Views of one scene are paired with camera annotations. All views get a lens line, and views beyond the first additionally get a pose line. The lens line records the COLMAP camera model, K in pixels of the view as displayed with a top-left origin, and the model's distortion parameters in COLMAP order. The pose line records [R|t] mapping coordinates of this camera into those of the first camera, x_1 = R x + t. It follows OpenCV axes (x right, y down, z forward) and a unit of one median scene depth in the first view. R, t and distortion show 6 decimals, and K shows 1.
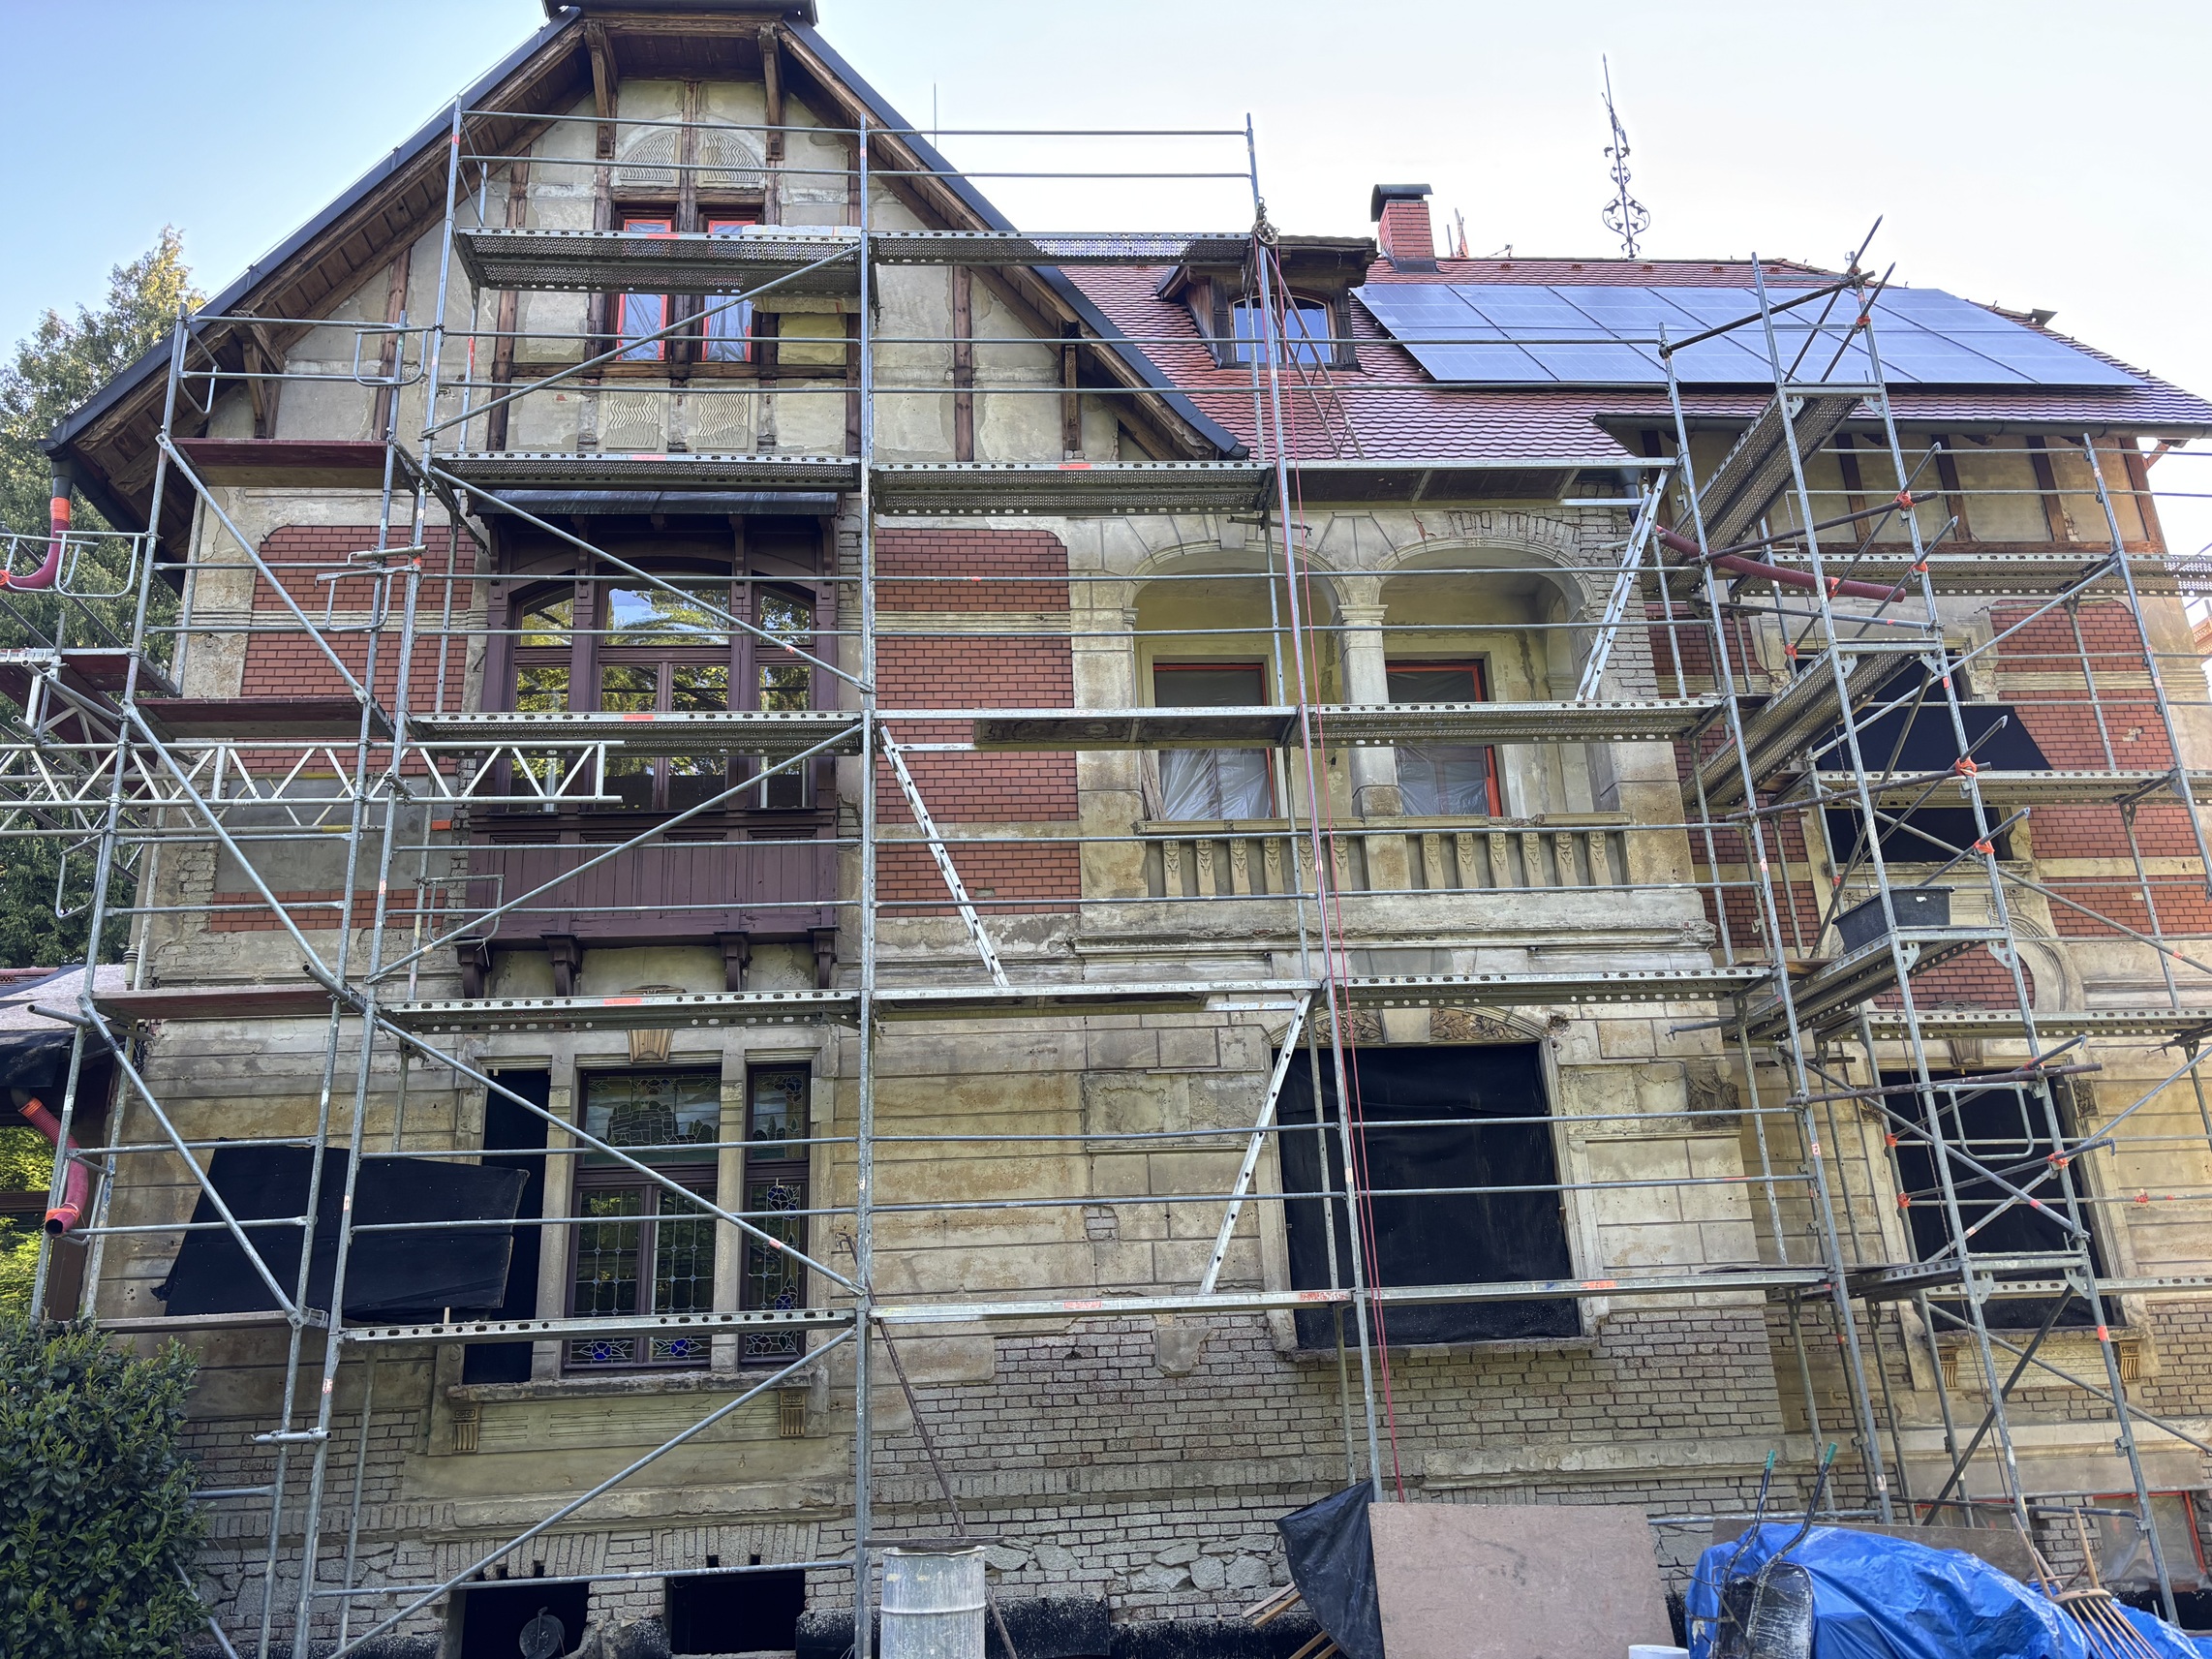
lens RADIAL K [[1678.1, 0, 1106.3], [0, 1678.1, 833.8], [0, 0, 1]] dist [0.052549, -0.063504]
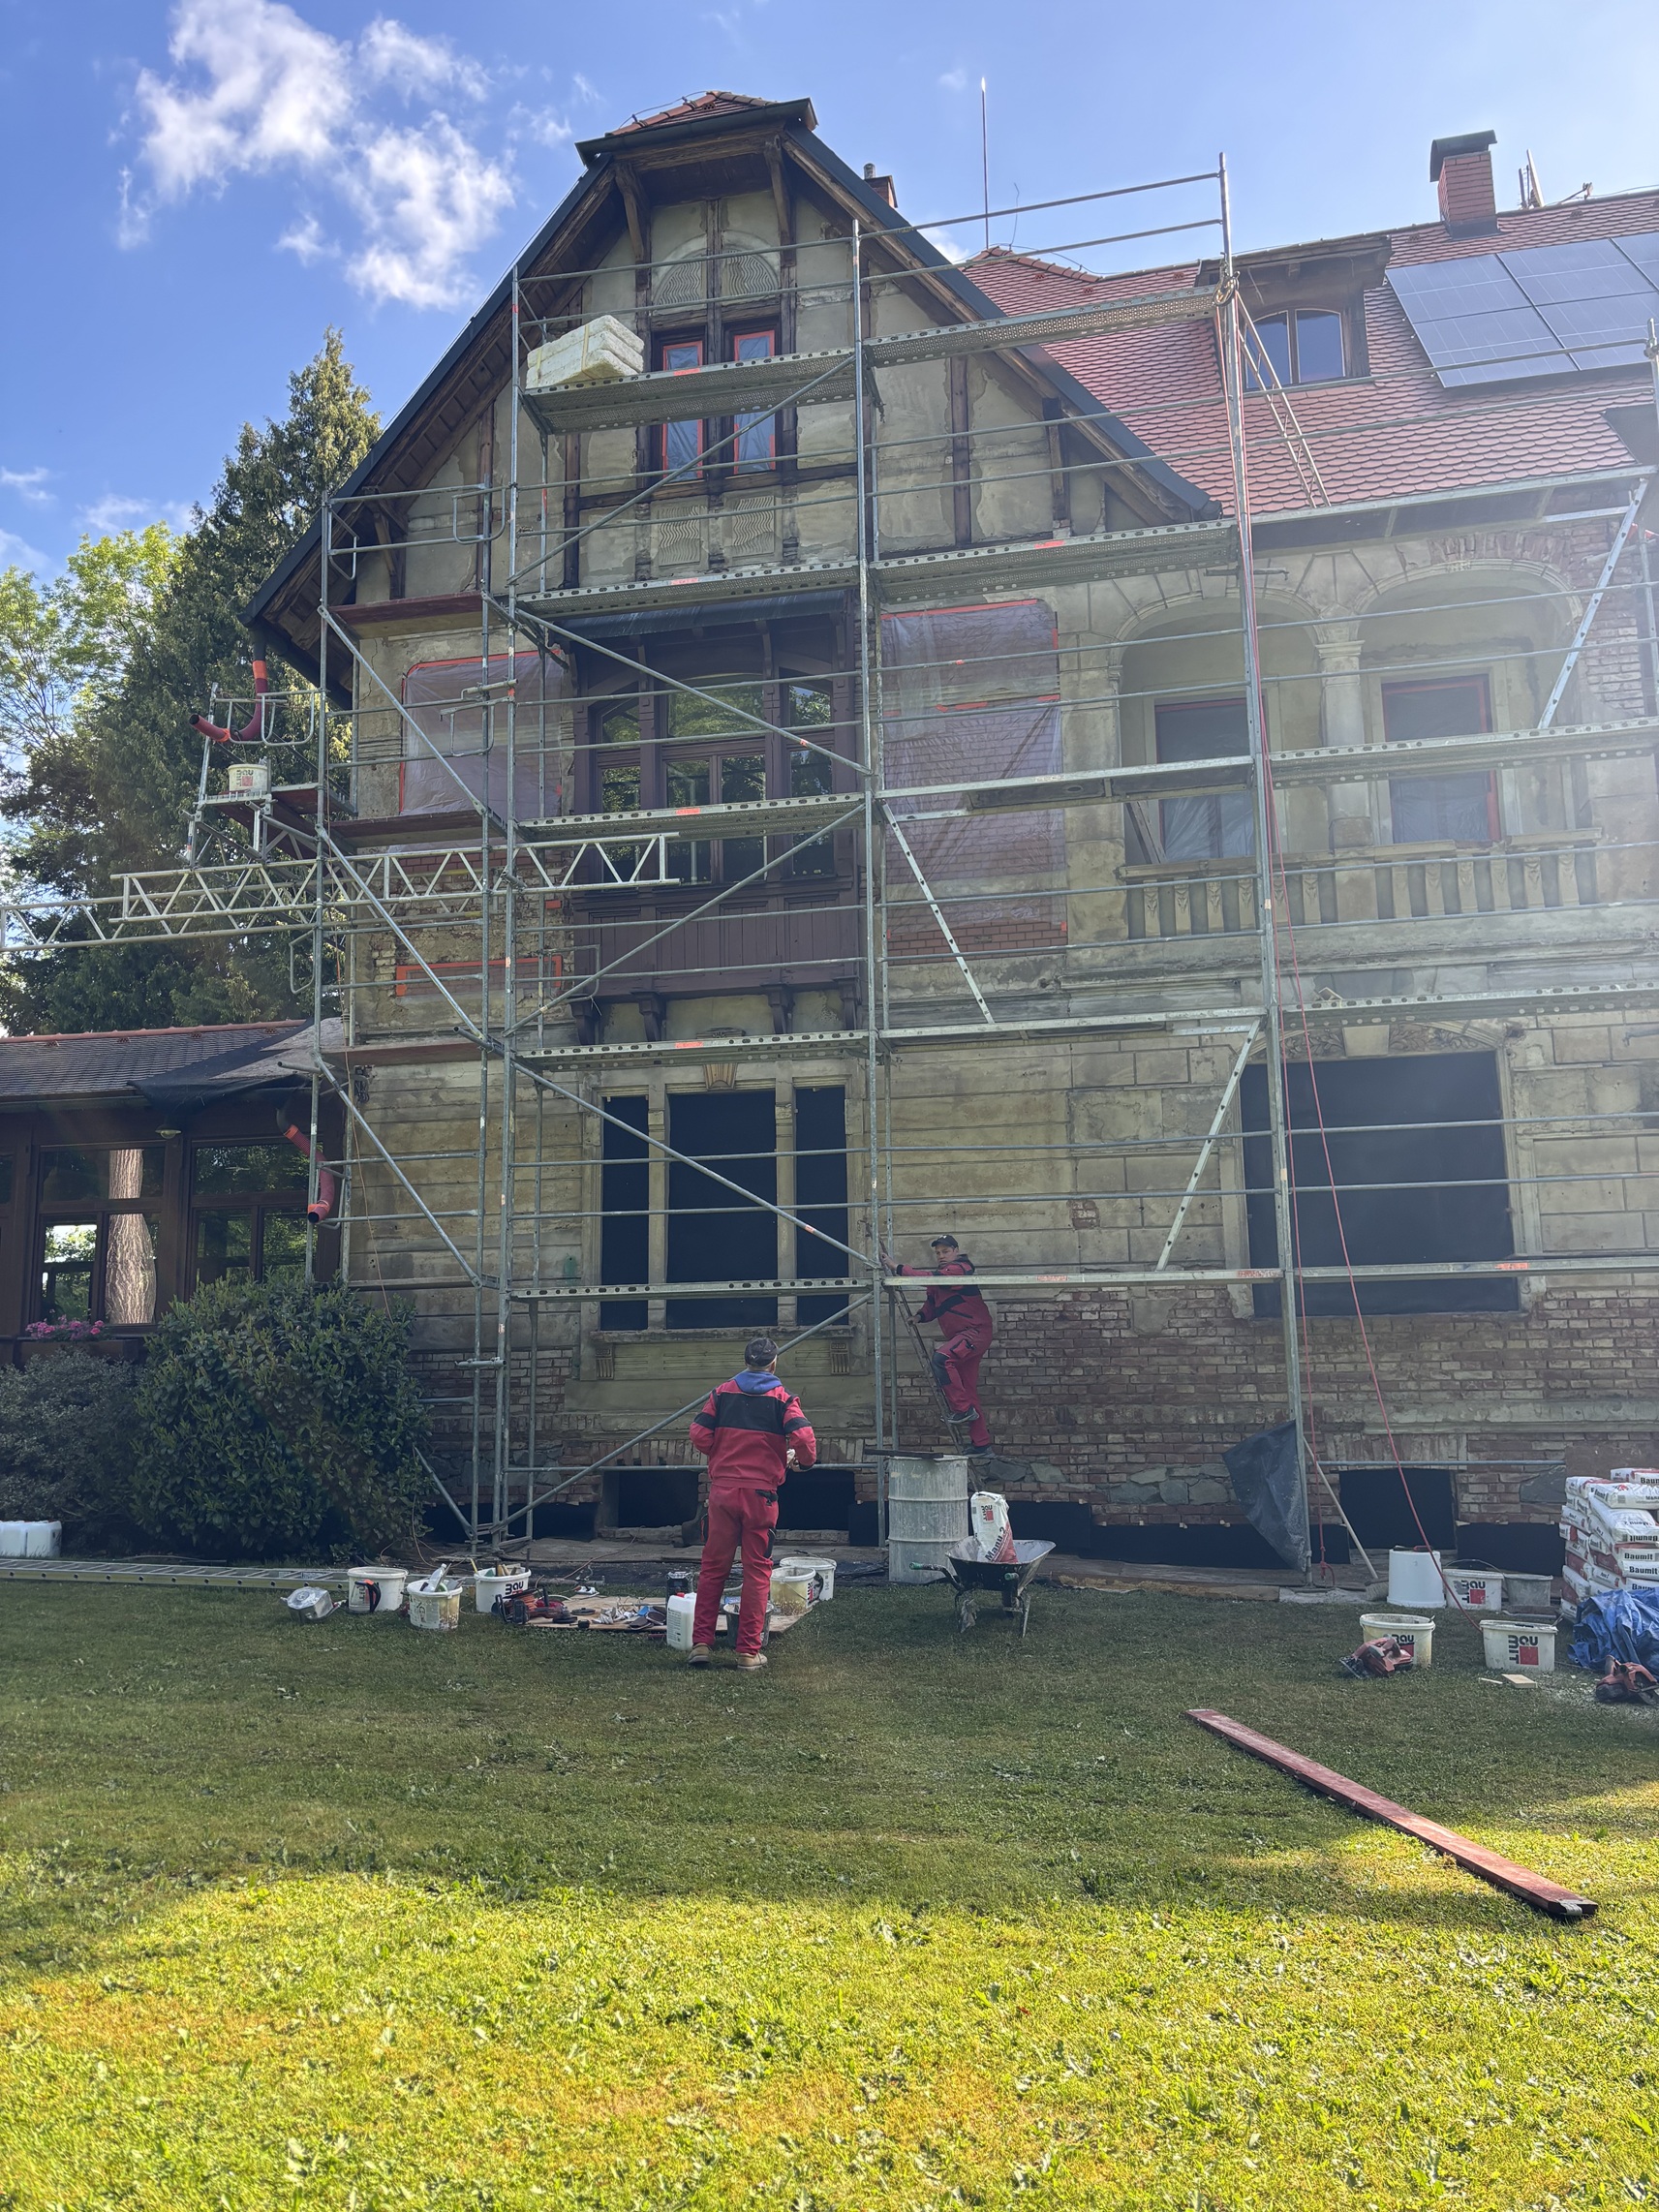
lens RADIAL K [[1678.1, 0, 817.9], [0, 1678.1, 1127.2], [0, 0, 1]] dist [0.052549, -0.063504]
pose [[0.961796, -0.015547, -0.273326, 0.133355], [0.064943, 0.982845, 0.172620, -0.045228], [0.265953, -0.183776, 0.946306, -0.159894]]
